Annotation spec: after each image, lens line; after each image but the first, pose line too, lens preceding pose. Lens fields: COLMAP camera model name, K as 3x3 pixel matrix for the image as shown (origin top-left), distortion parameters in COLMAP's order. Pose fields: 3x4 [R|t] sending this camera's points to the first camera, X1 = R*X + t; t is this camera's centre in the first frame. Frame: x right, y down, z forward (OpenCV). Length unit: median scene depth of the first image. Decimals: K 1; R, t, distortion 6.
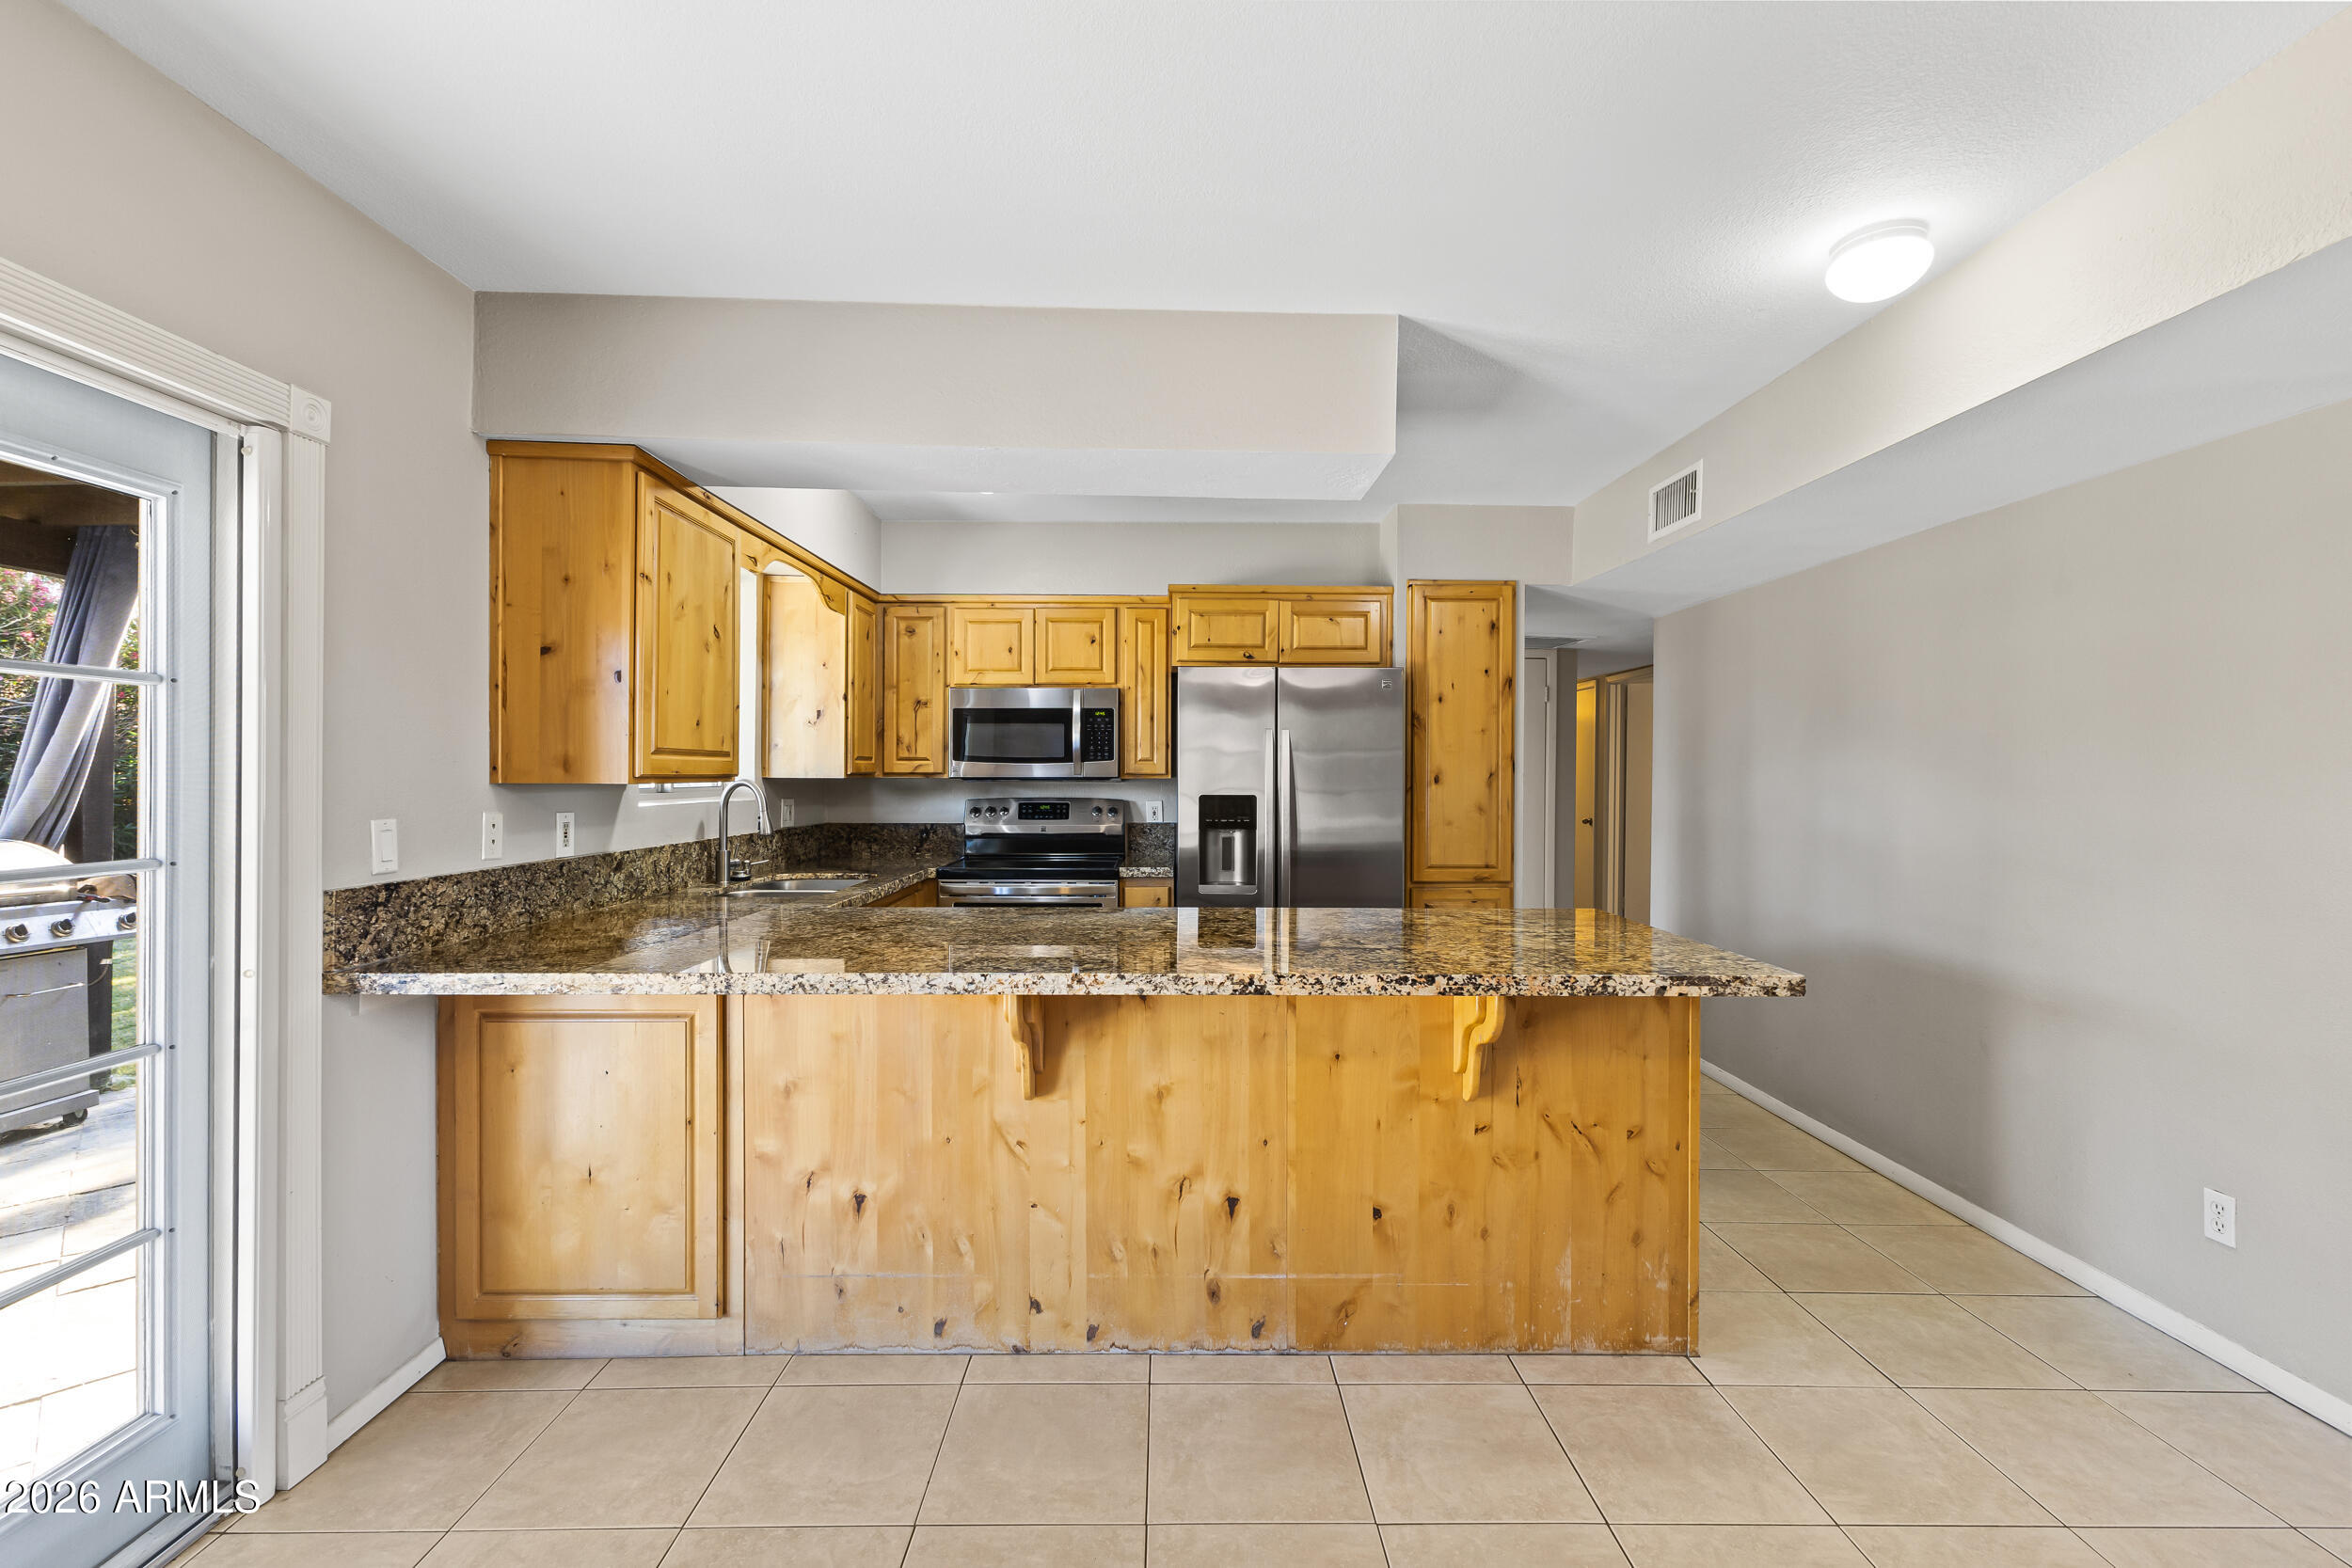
lens RADIAL K [[1016.5, 0, 1173.2], [0, 1016.5, 783.2], [0, 0, 1]] dist [0.009658, -0.001440]
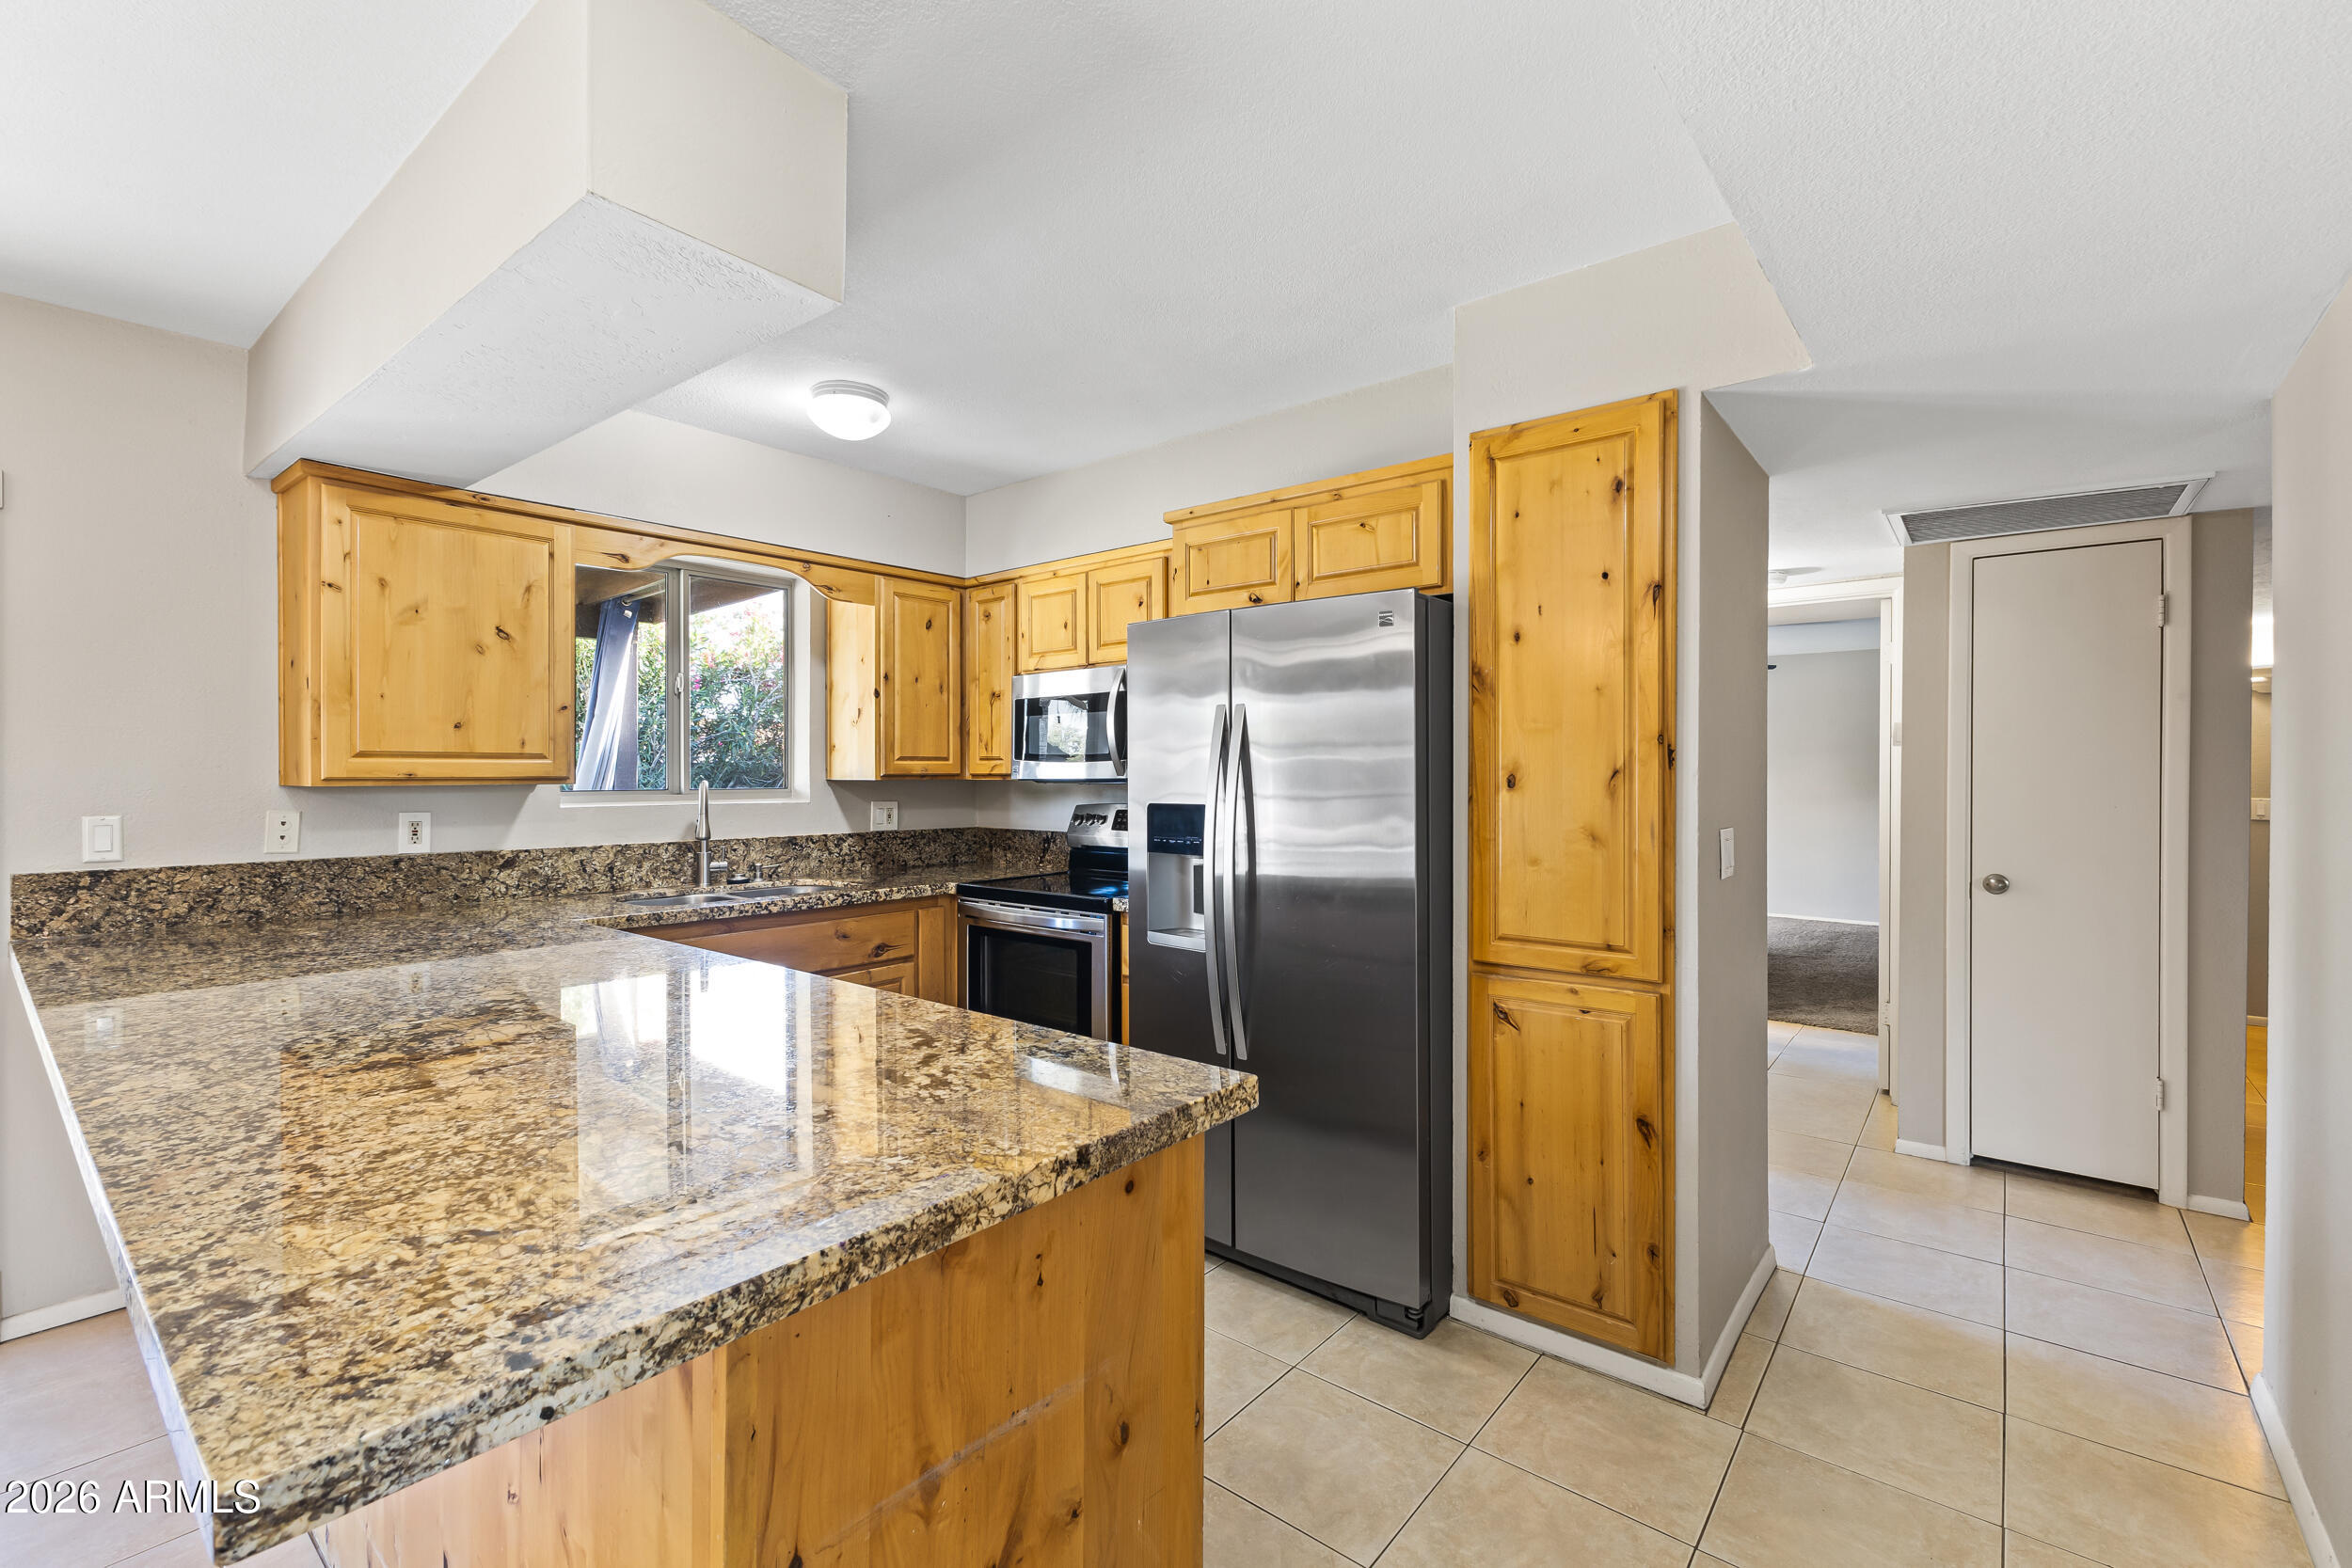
lens RADIAL K [[1016.5, 0, 1169.9], [0, 1016.5, 778.0], [0, 0, 1]] dist [0.009658, -0.001440]
pose [[0.762851, -0.002889, -0.646568, 0.843408], [-0.001636, 0.999978, -0.006399, -0.002659], [0.646572, 0.005939, 0.762830, 0.807008]]
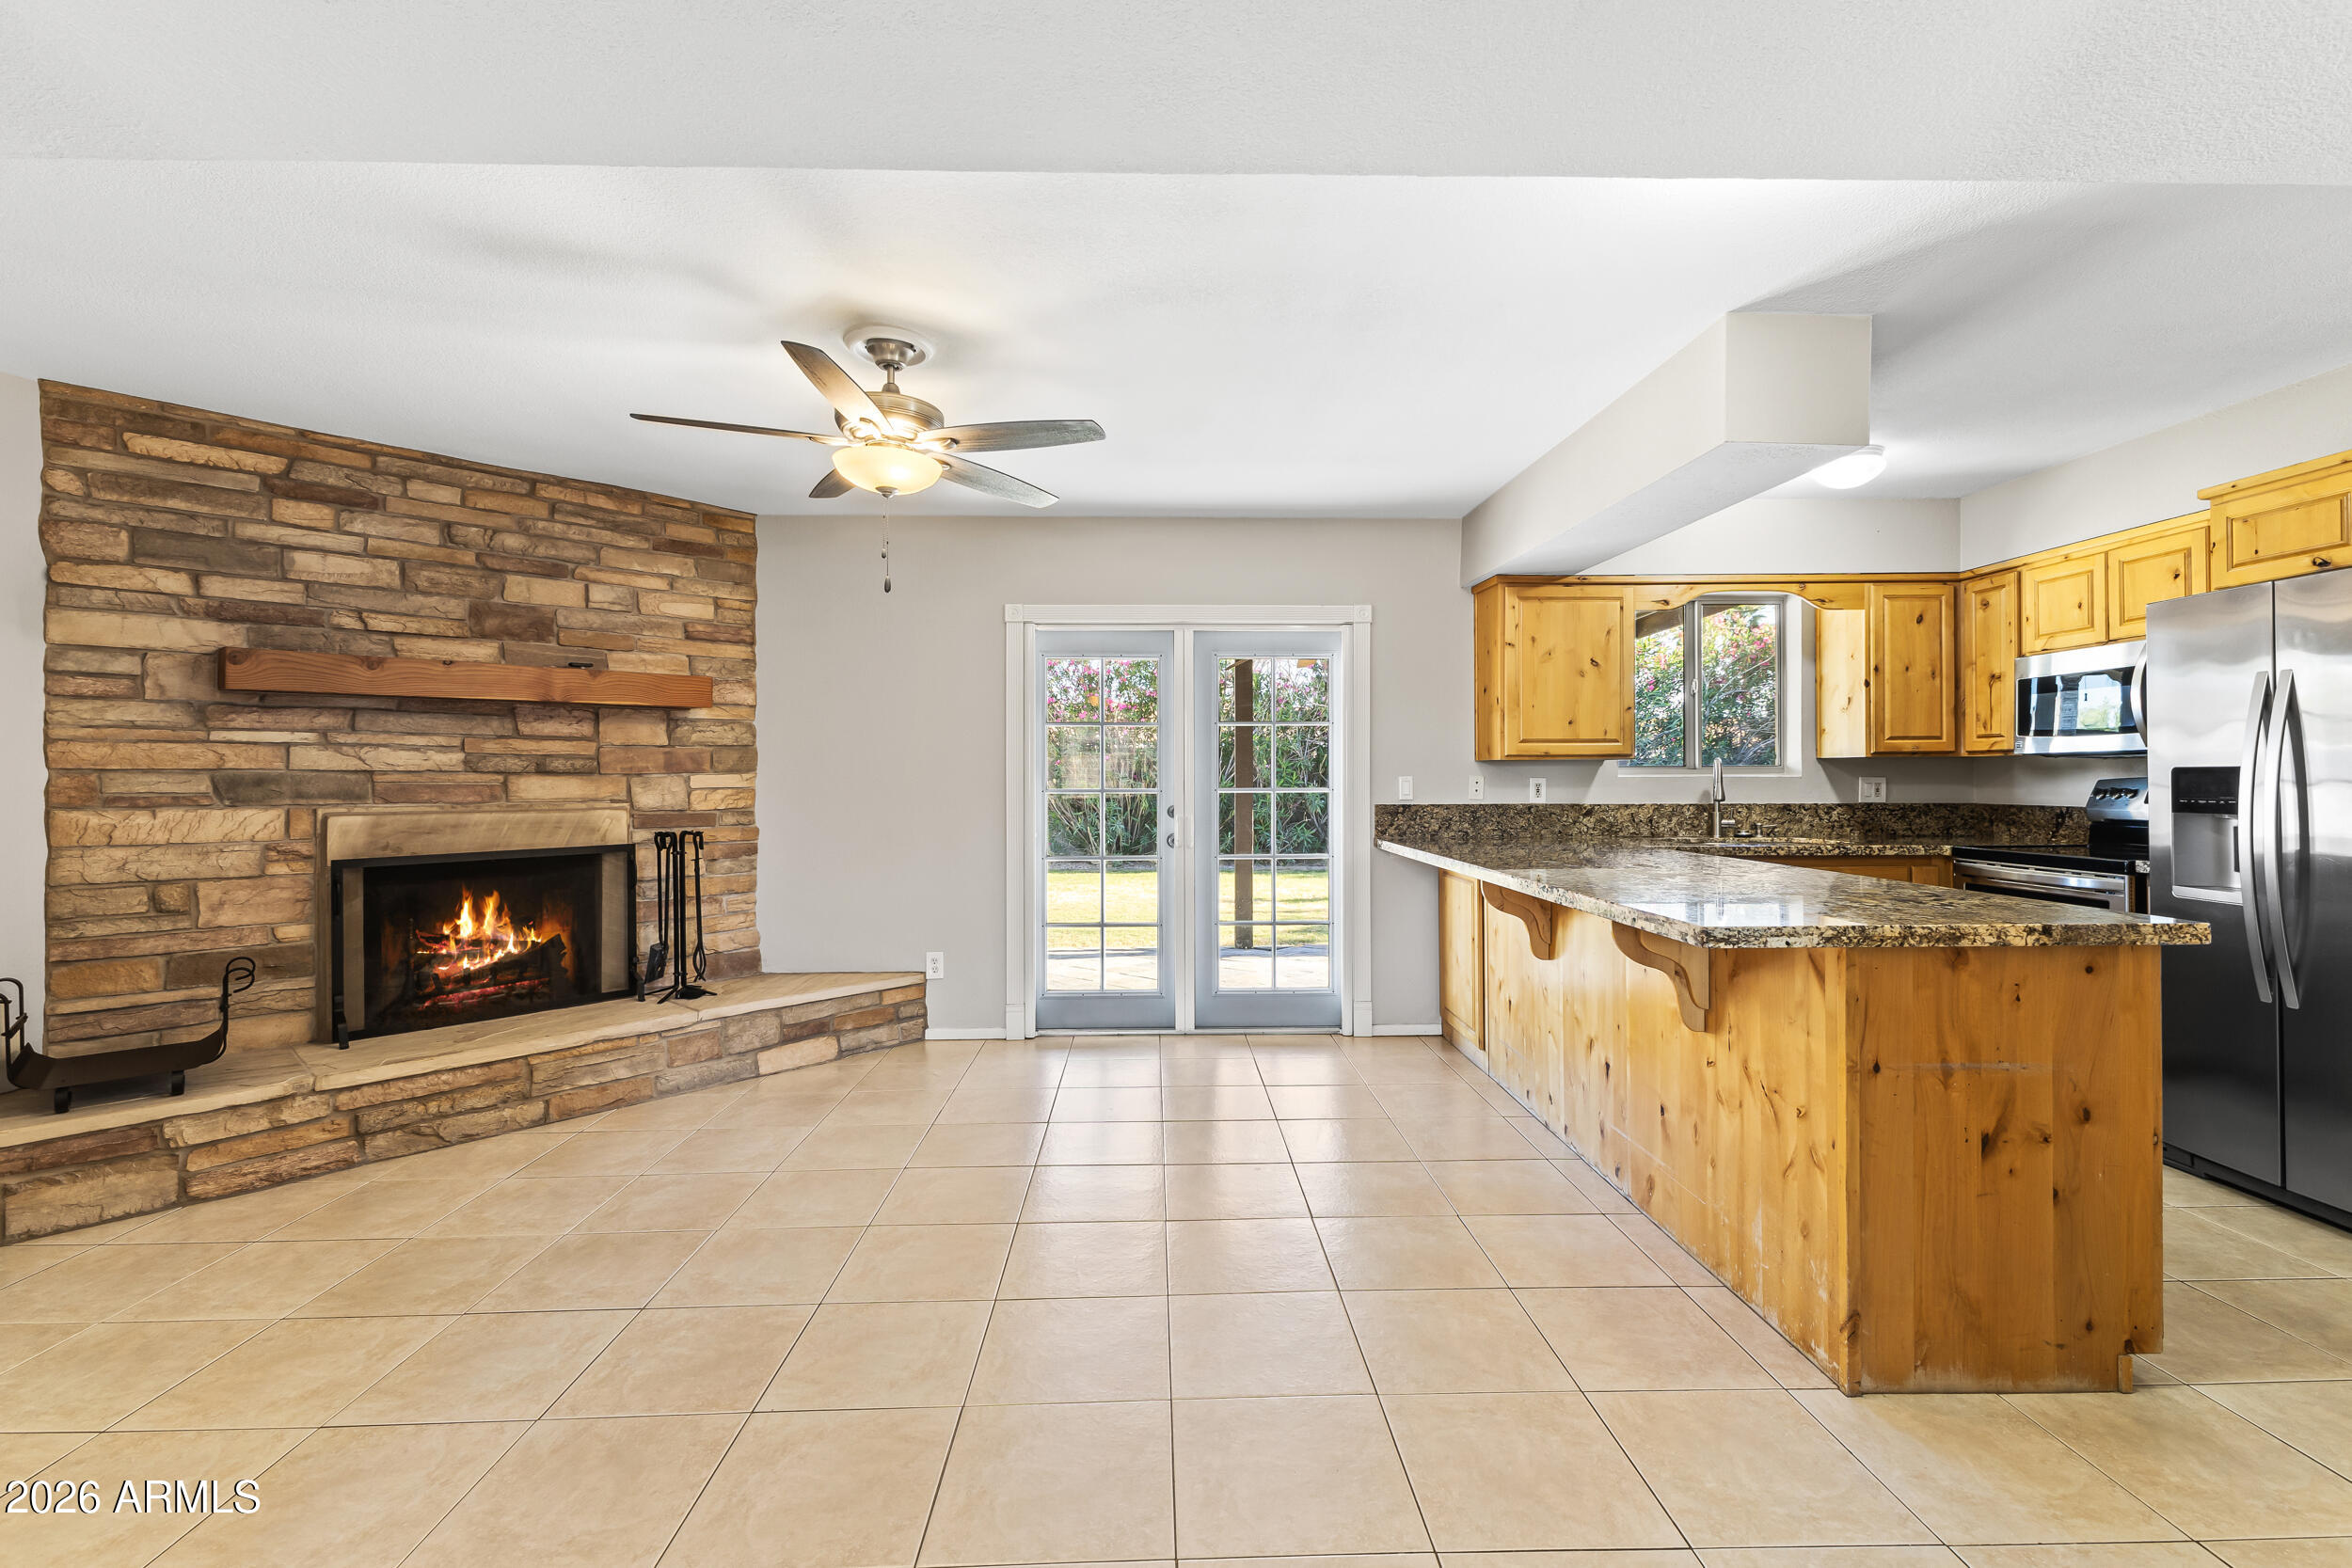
lens RADIAL K [[1016.5, 0, 1177.0], [0, 1016.5, 772.8], [0, 0, 1]] dist [0.009658, -0.001440]
pose [[0.017554, -0.008870, -0.999807, 1.338434], [-0.005067, 0.999947, -0.008960, 0.045077], [0.999833, 0.005223, 0.017508, 0.407943]]
